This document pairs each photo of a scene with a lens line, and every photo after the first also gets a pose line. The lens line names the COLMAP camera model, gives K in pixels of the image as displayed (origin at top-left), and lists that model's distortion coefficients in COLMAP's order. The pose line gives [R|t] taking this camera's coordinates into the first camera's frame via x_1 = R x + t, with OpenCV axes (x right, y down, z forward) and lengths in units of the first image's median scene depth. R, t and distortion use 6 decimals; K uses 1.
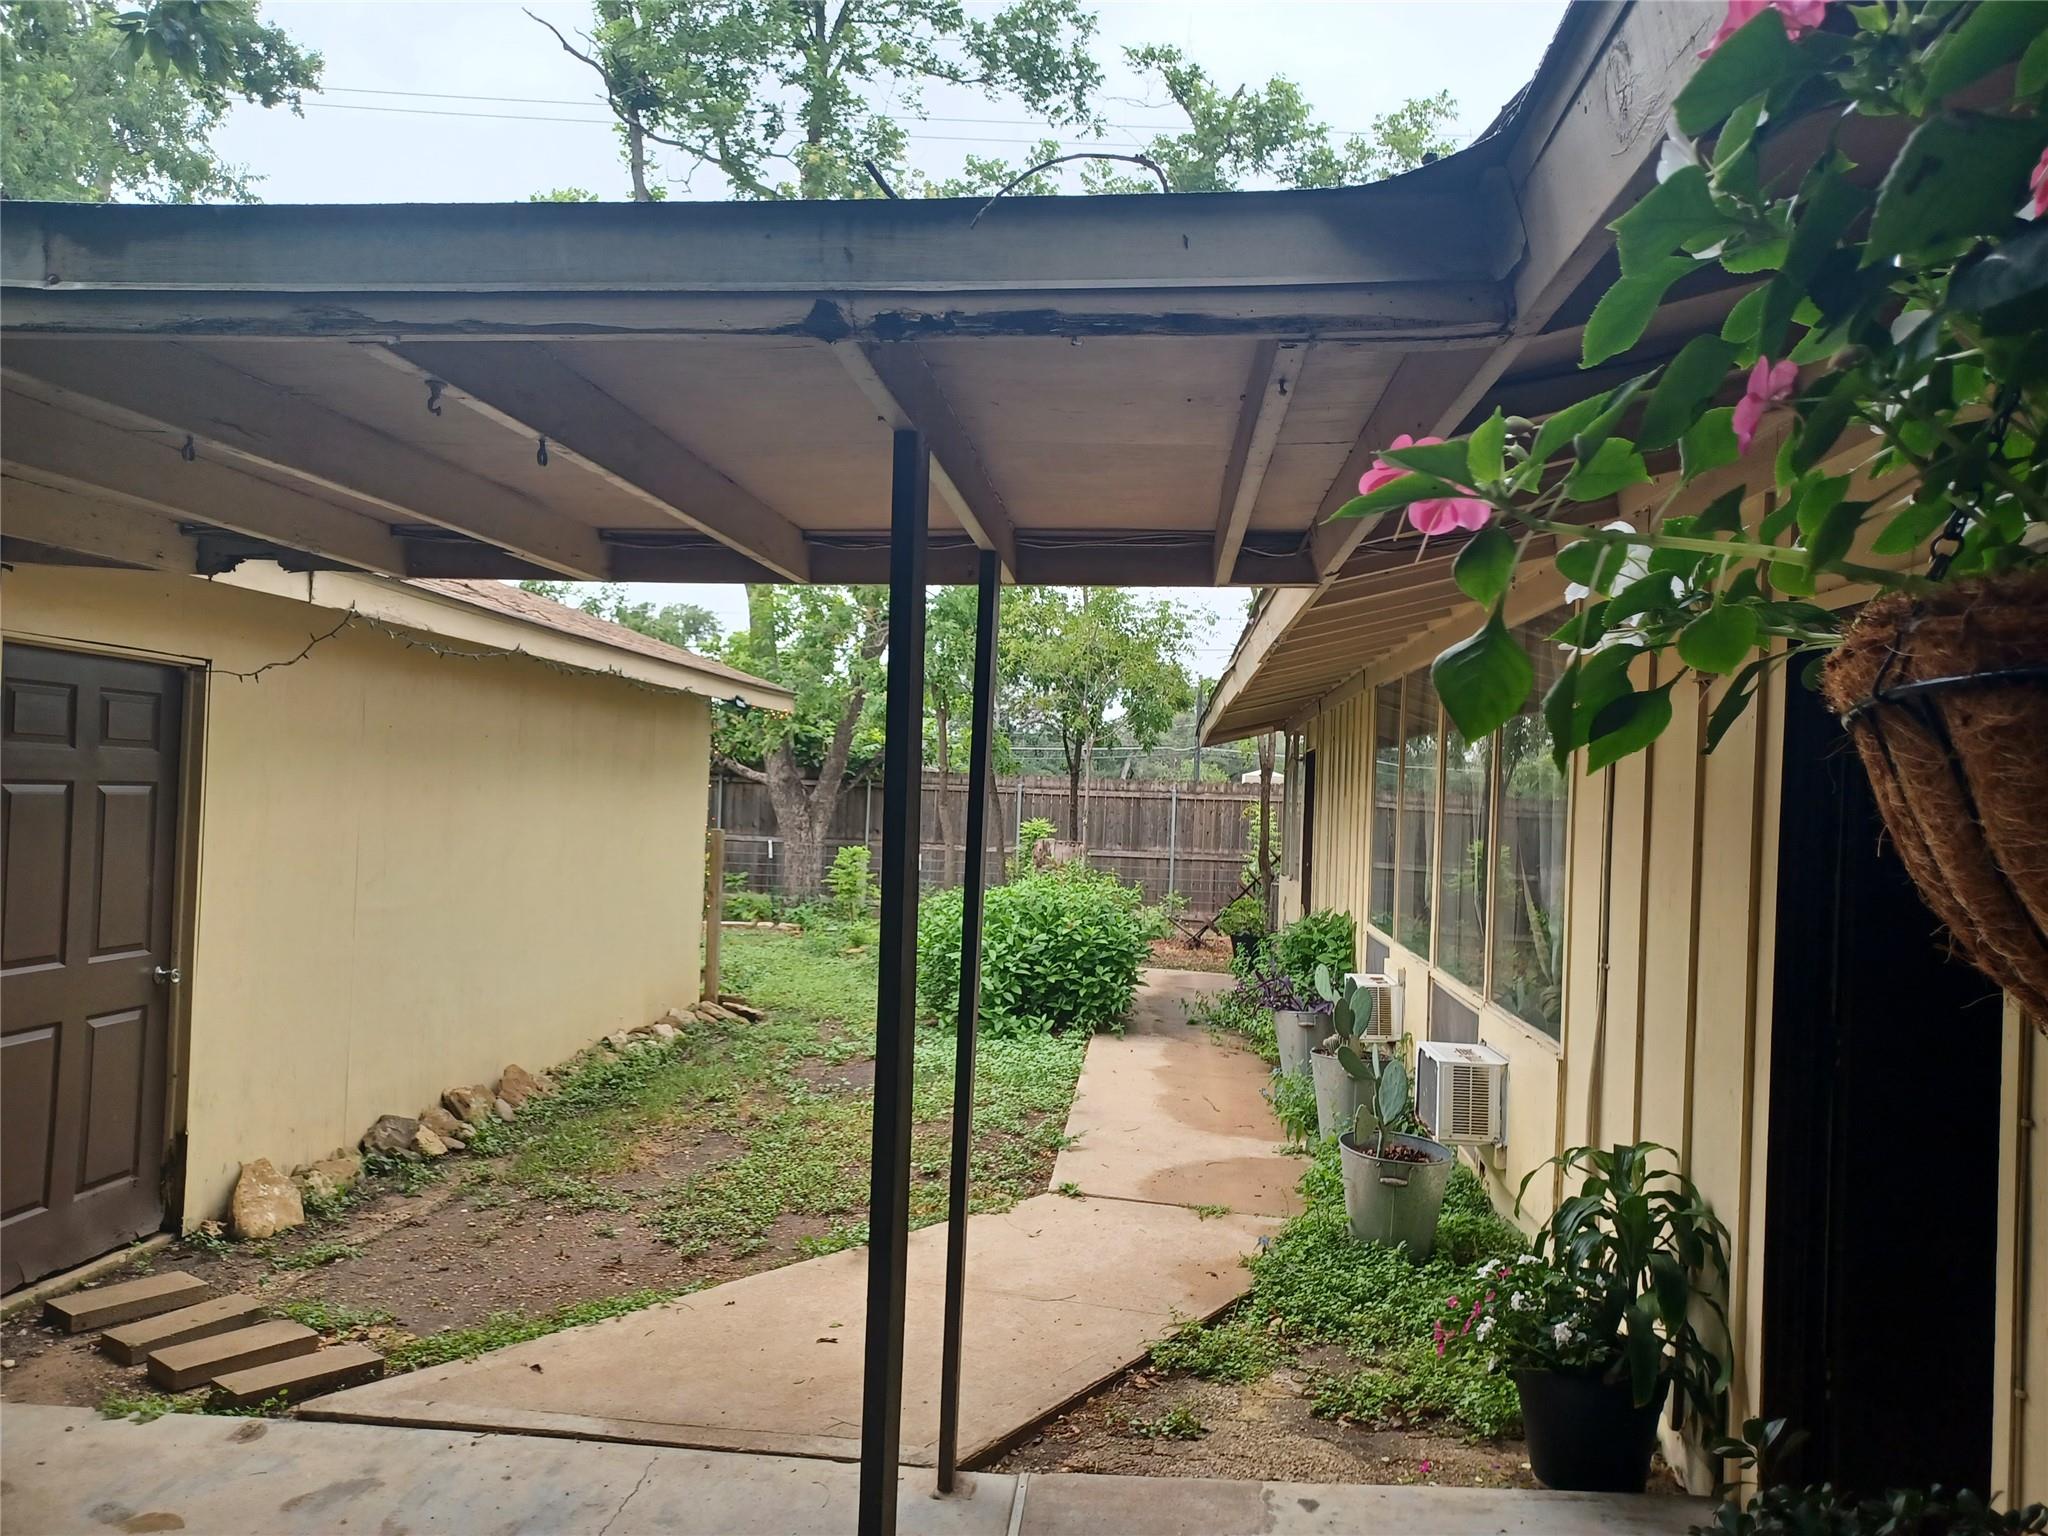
lens RADIAL K [[1483.5, 0, 1024.0], [0, 1483.5, 768.0], [0, 0, 1]] dist [0.009085, 0.003086]
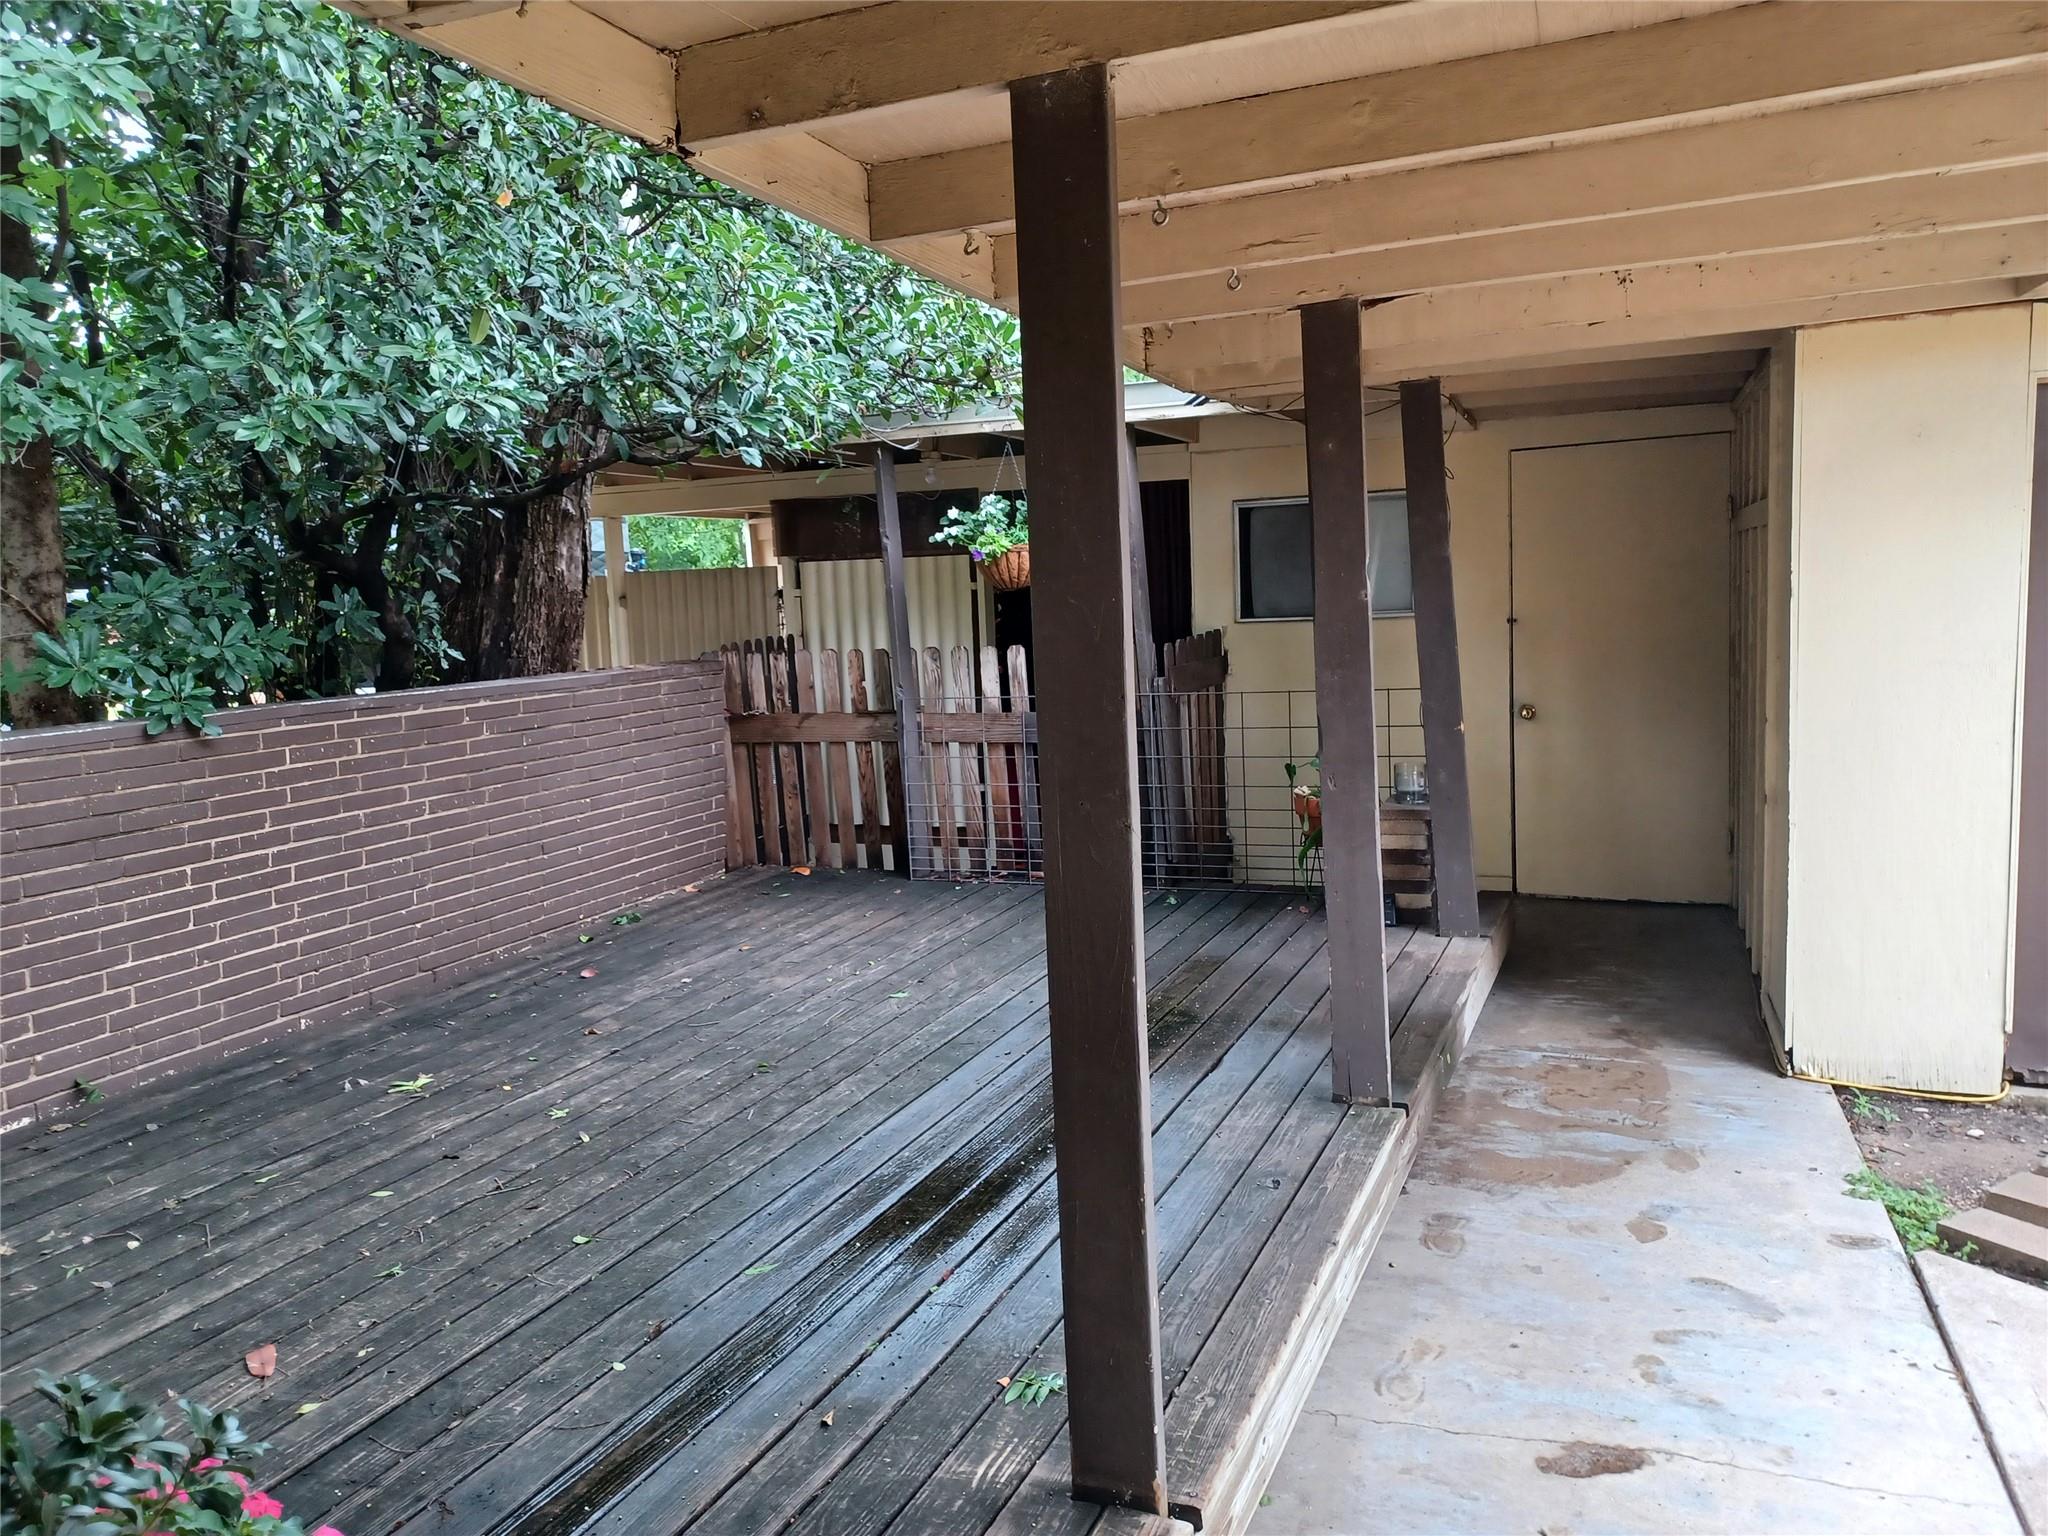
lens RADIAL K [[1483.5, 0, 1024.0], [0, 1483.5, 768.0], [0, 0, 1]] dist [0.009085, 0.003086]
pose [[-0.284082, 0.085304, -0.954998, 0.355157], [0.049915, 0.995999, 0.074118, 0.046830], [0.957500, -0.026613, -0.287203, 0.583984]]
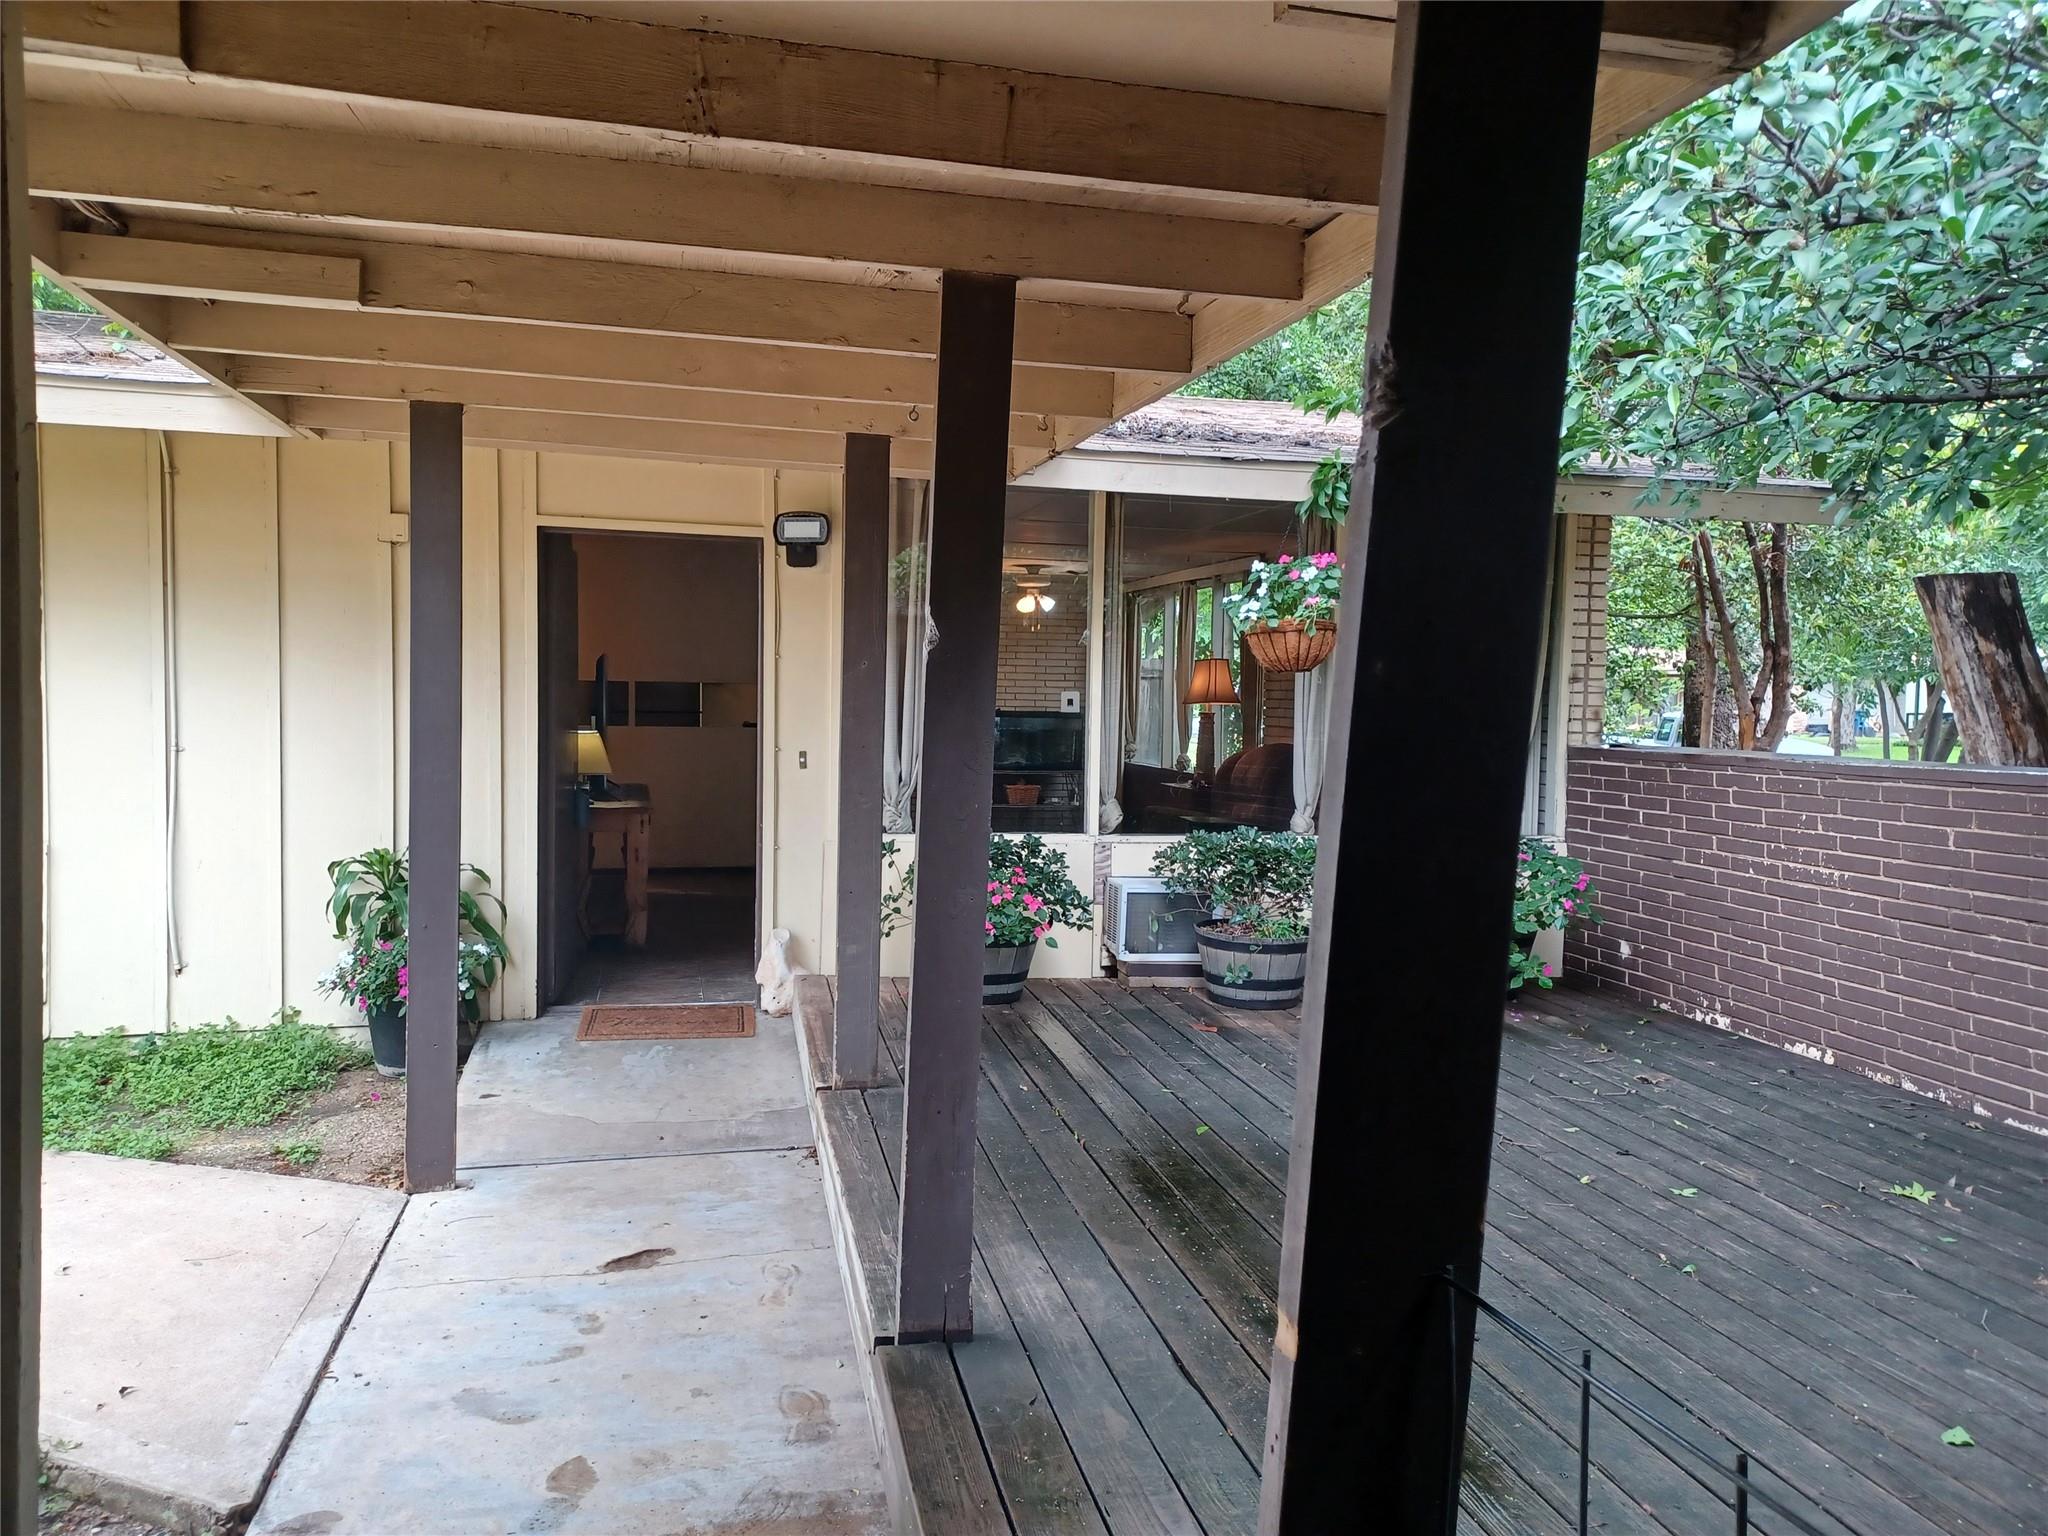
lens RADIAL K [[1483.5, 0, 1024.0], [0, 1483.5, 768.0], [0, 0, 1]] dist [0.009085, 0.003086]
pose [[-0.323629, -0.094702, 0.941433, -0.937383], [-0.047790, 0.995345, 0.083697, 0.013252], [-0.944976, -0.017905, -0.326649, 0.685194]]
